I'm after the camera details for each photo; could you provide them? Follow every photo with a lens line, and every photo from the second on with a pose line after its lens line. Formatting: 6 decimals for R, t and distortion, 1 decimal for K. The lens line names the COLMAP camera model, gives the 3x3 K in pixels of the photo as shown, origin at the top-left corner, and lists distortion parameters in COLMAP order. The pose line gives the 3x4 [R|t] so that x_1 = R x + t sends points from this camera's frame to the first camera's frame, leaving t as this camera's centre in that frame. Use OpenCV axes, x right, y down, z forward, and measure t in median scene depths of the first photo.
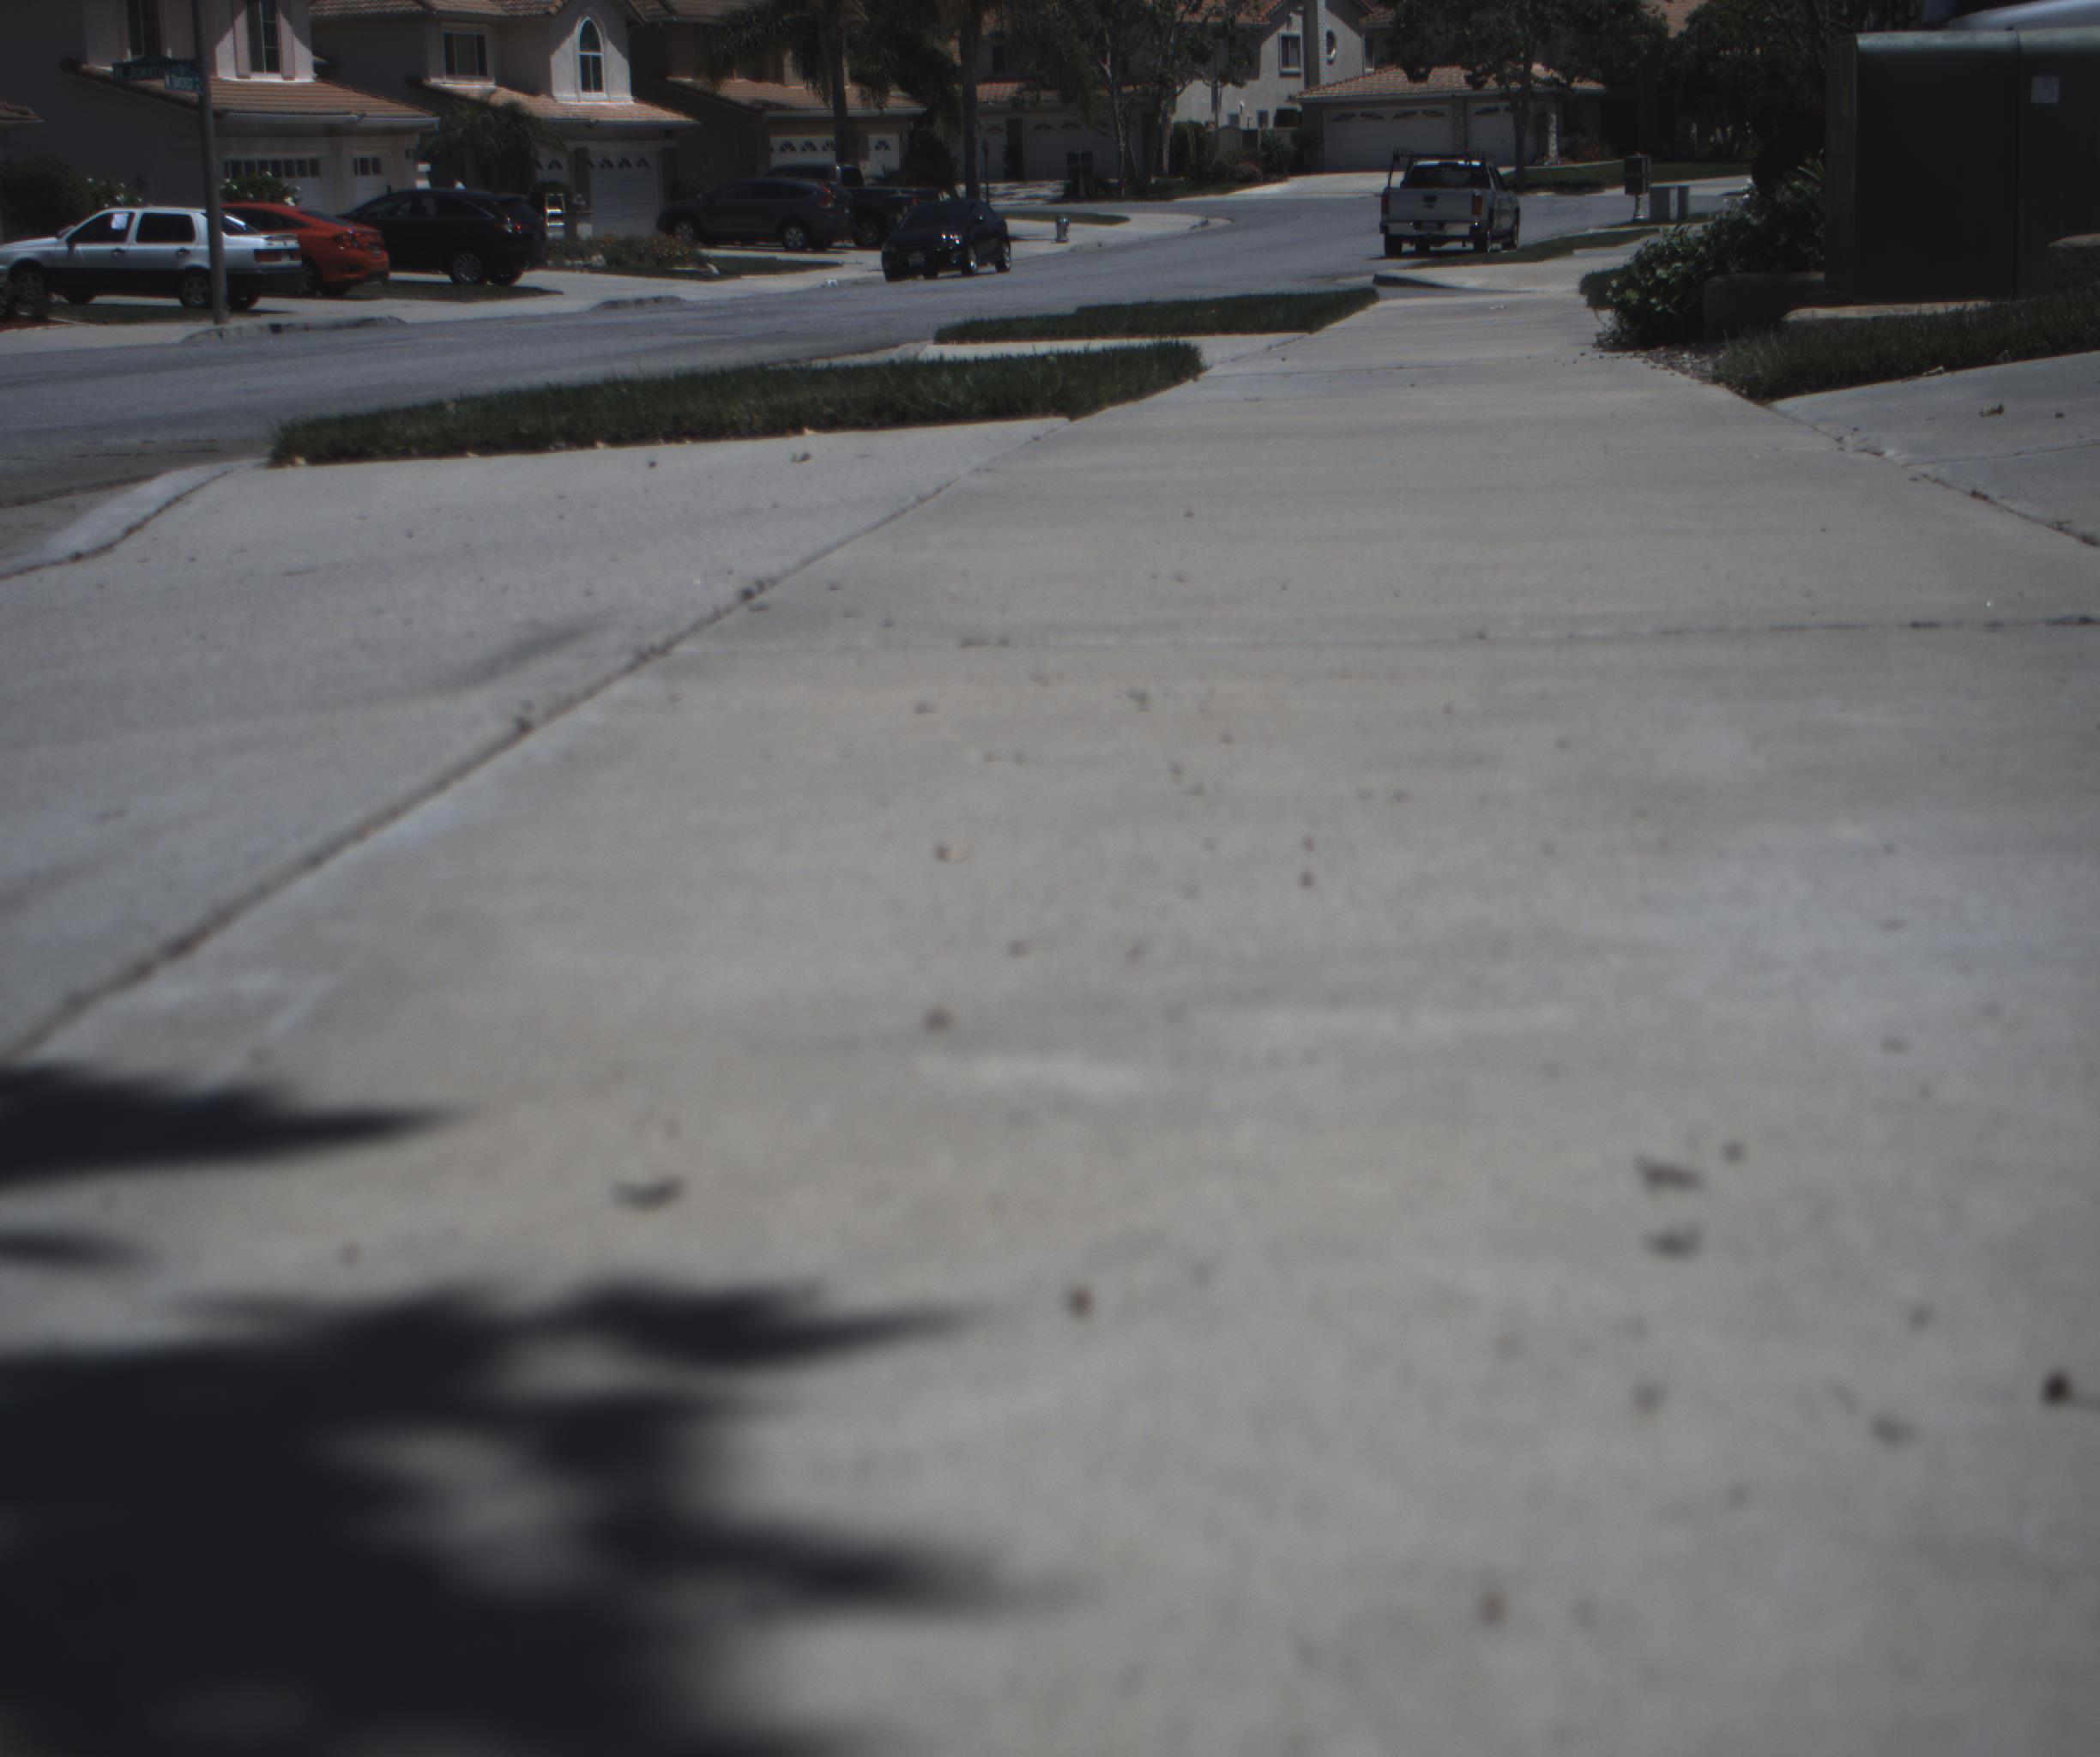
lens RADIAL K [[3709.6, 0, 1048.7], [0, 3709.6, 870.7], [0, 0, 1]] dist [-0.069926, 0.000000]
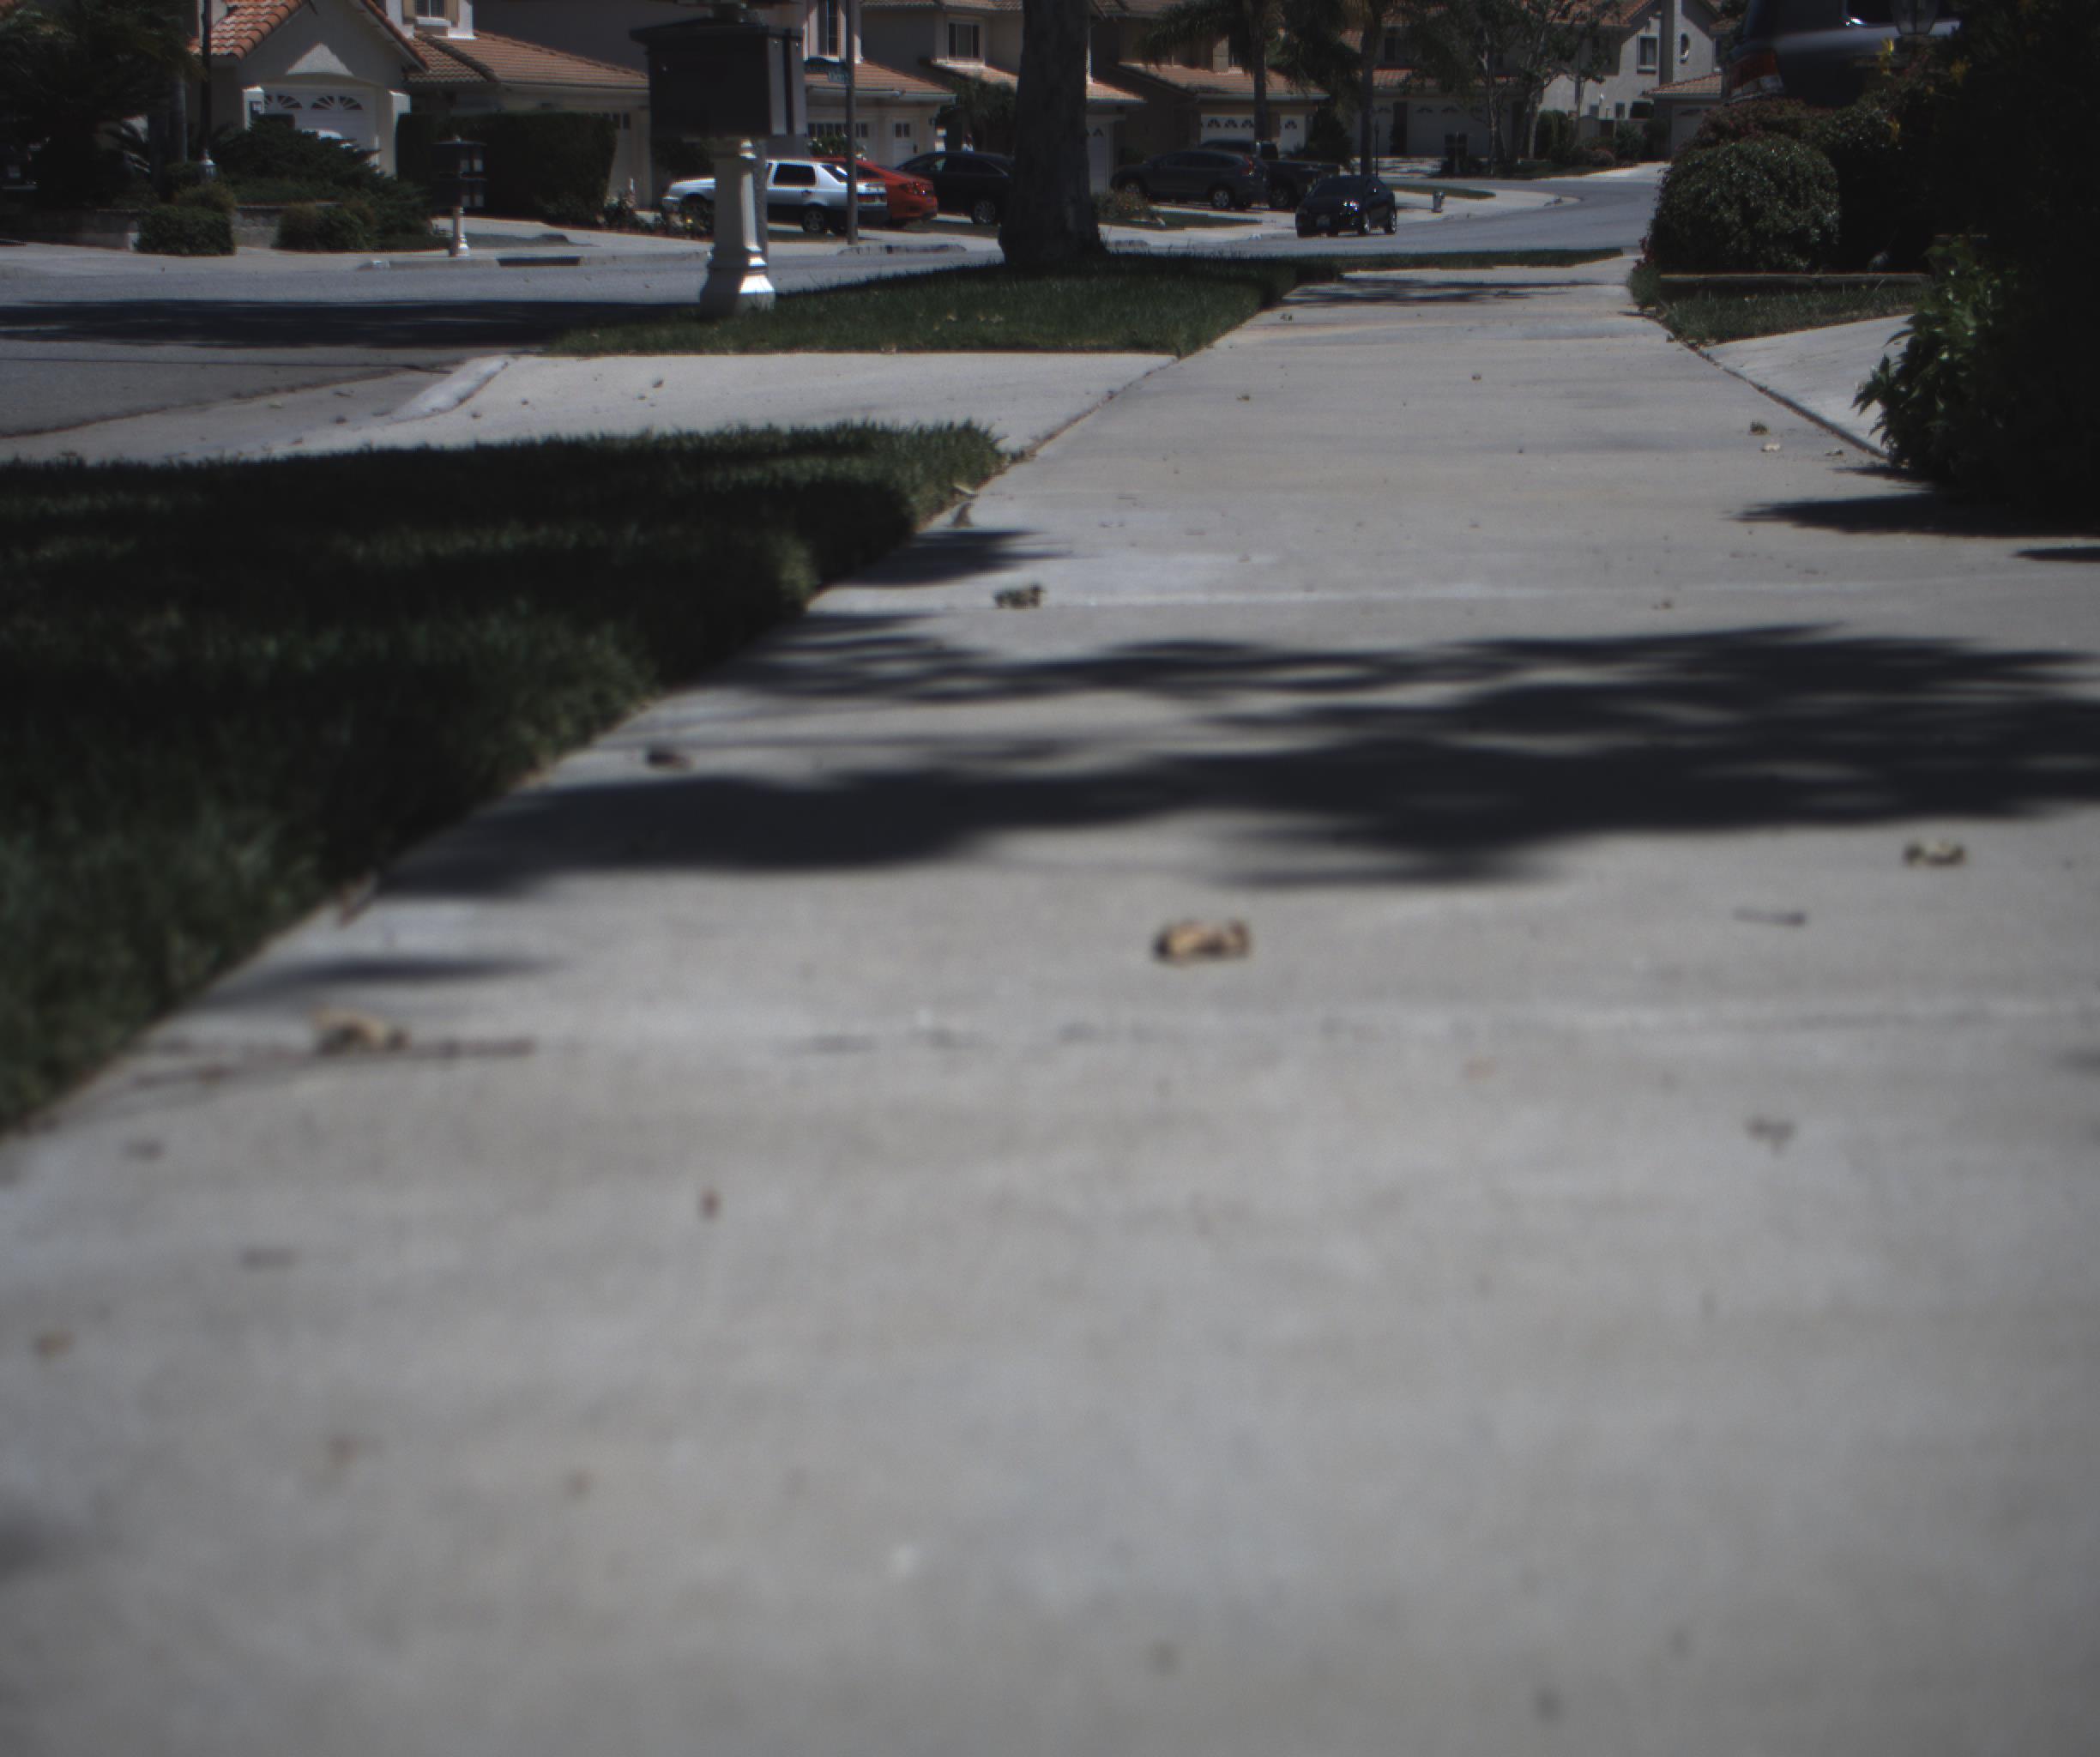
lens RADIAL K [[3709.6, 0, 1087.4], [0, 3709.6, 863.4], [0, 0, 1]] dist [-0.069926, 0.000000]
pose [[0.995254, 0.054434, -0.080663, -0.001239], [-0.053752, 0.998498, 0.010607, 0.038496], [0.081119, -0.006221, 0.996685, -0.229334]]
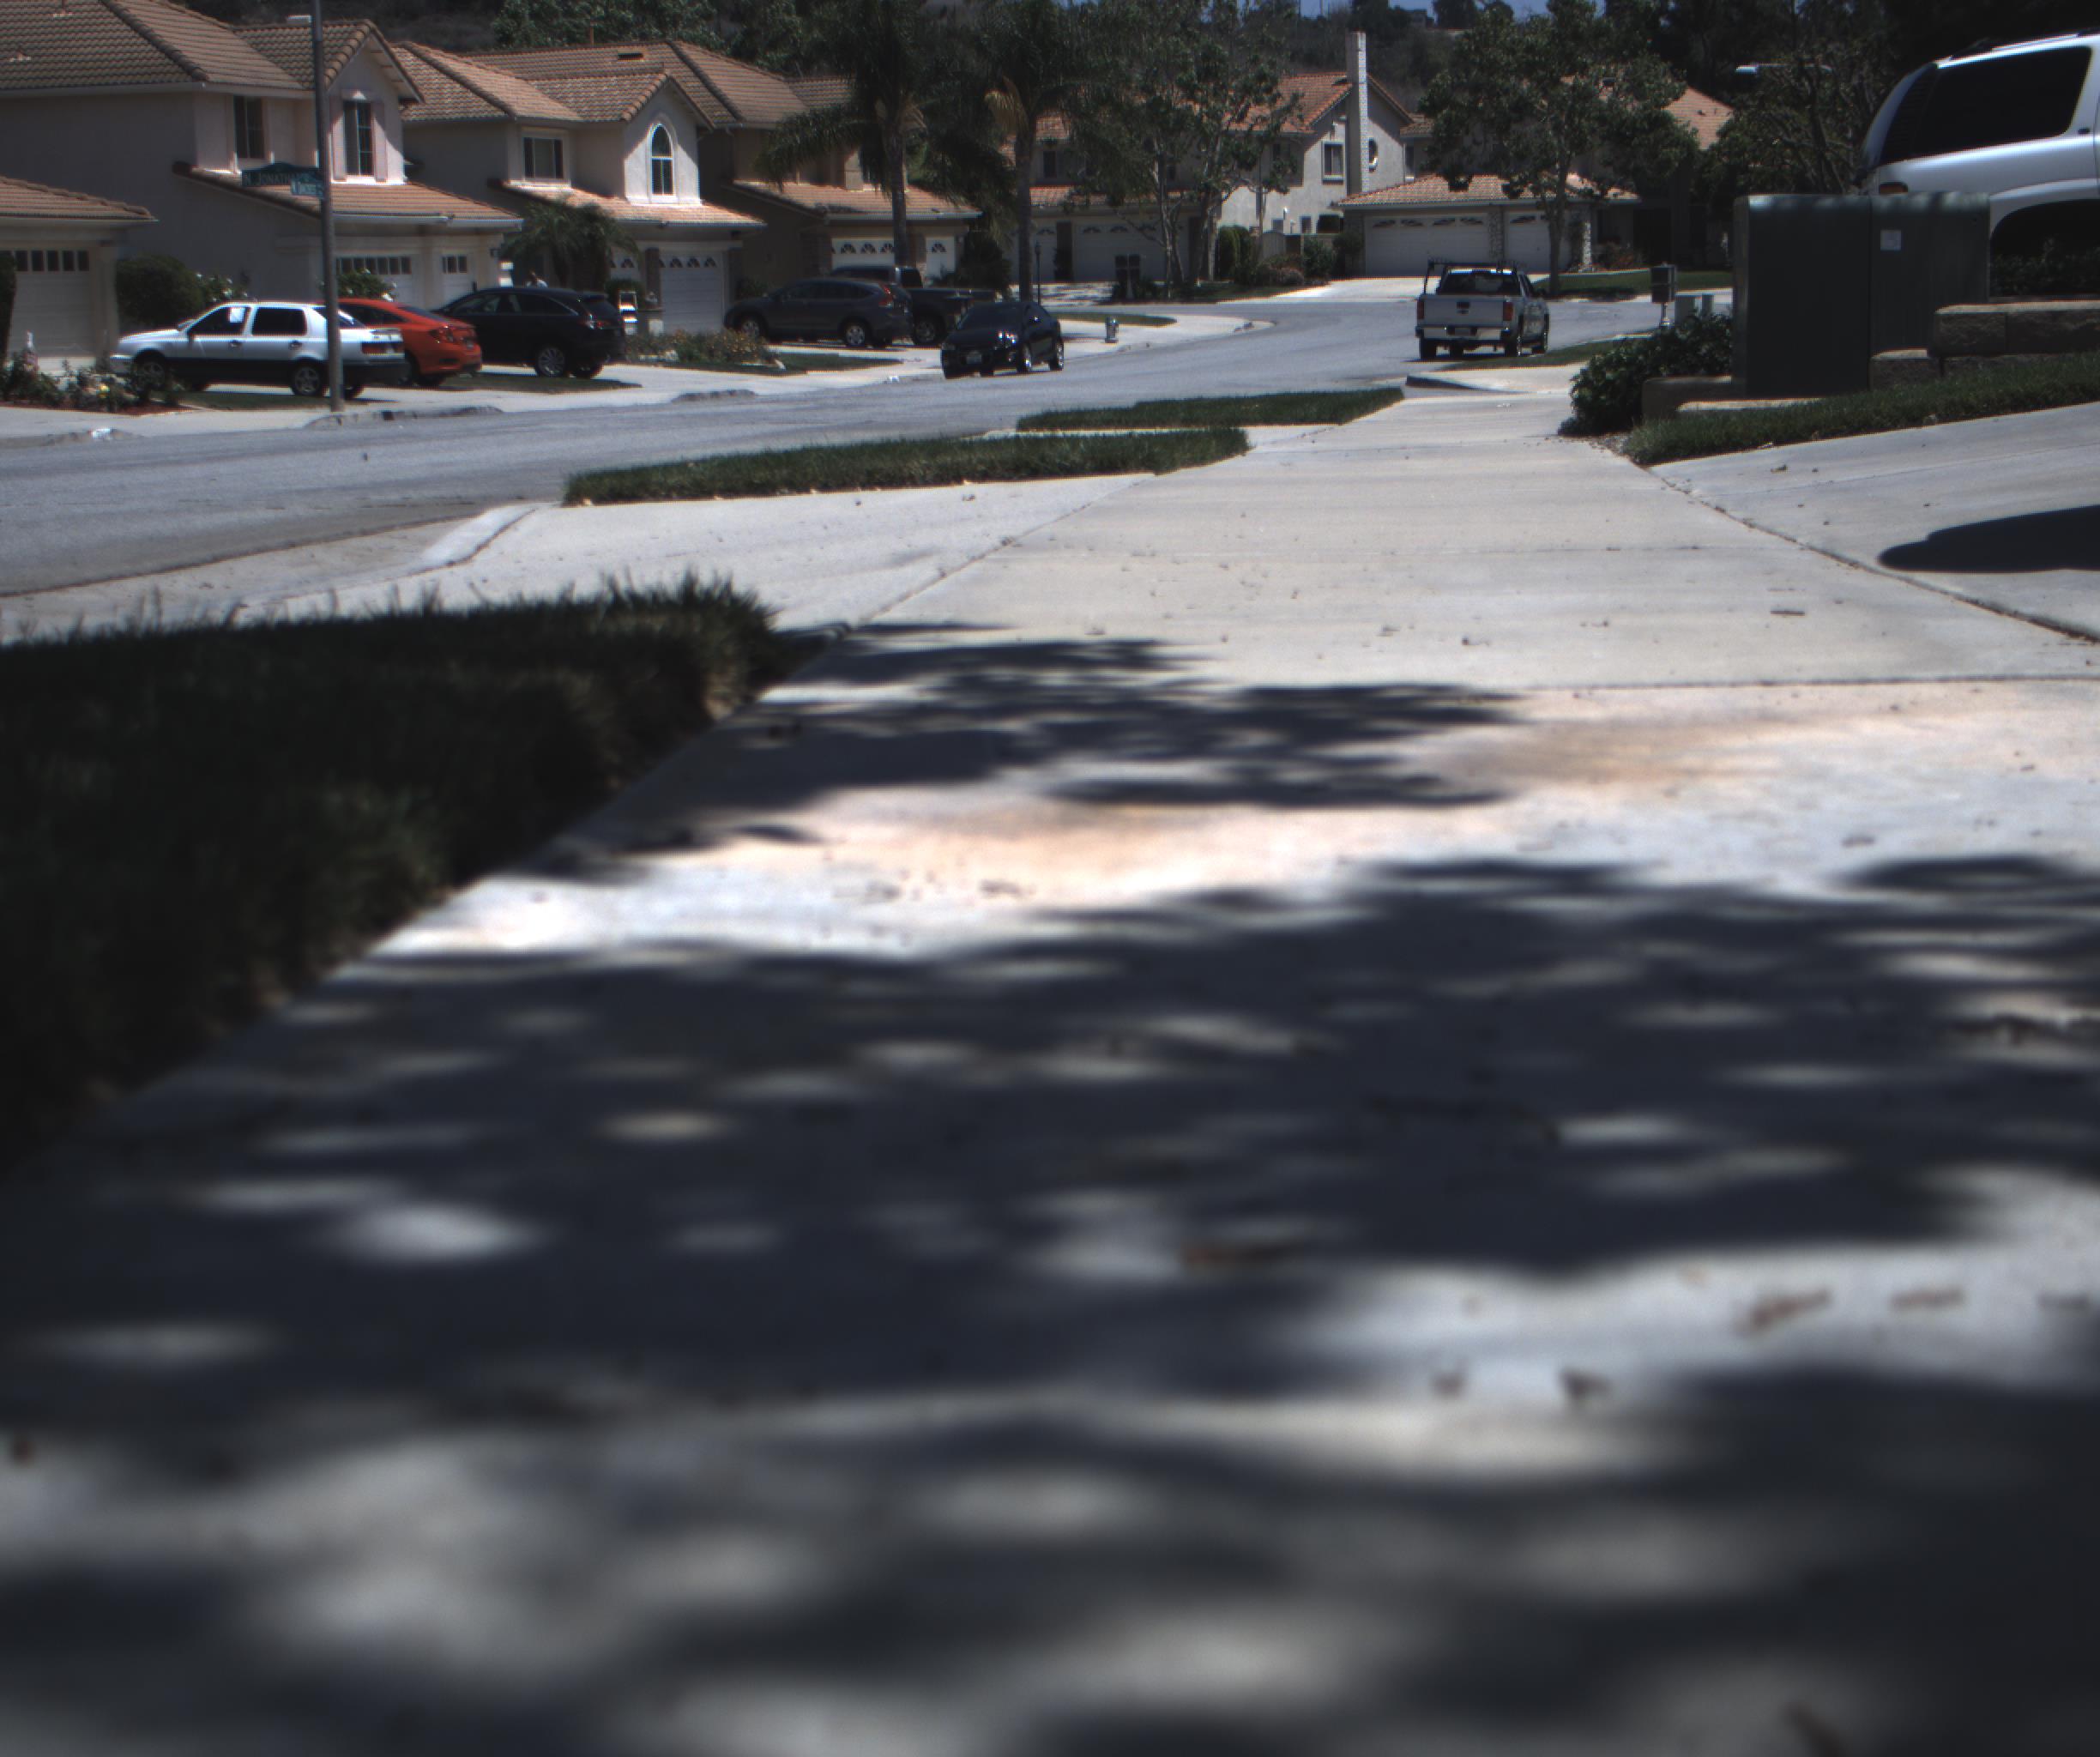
lens RADIAL K [[3709.6, 0, 1045.4], [0, 3709.6, 881.9], [0, 0, 1]] dist [-0.069926, 0.000000]
pose [[0.999877, 0.011170, -0.010973, -0.001855], [-0.011422, 0.999667, -0.023140, 0.006483], [0.010710, 0.023262, 0.999672, -0.039757]]
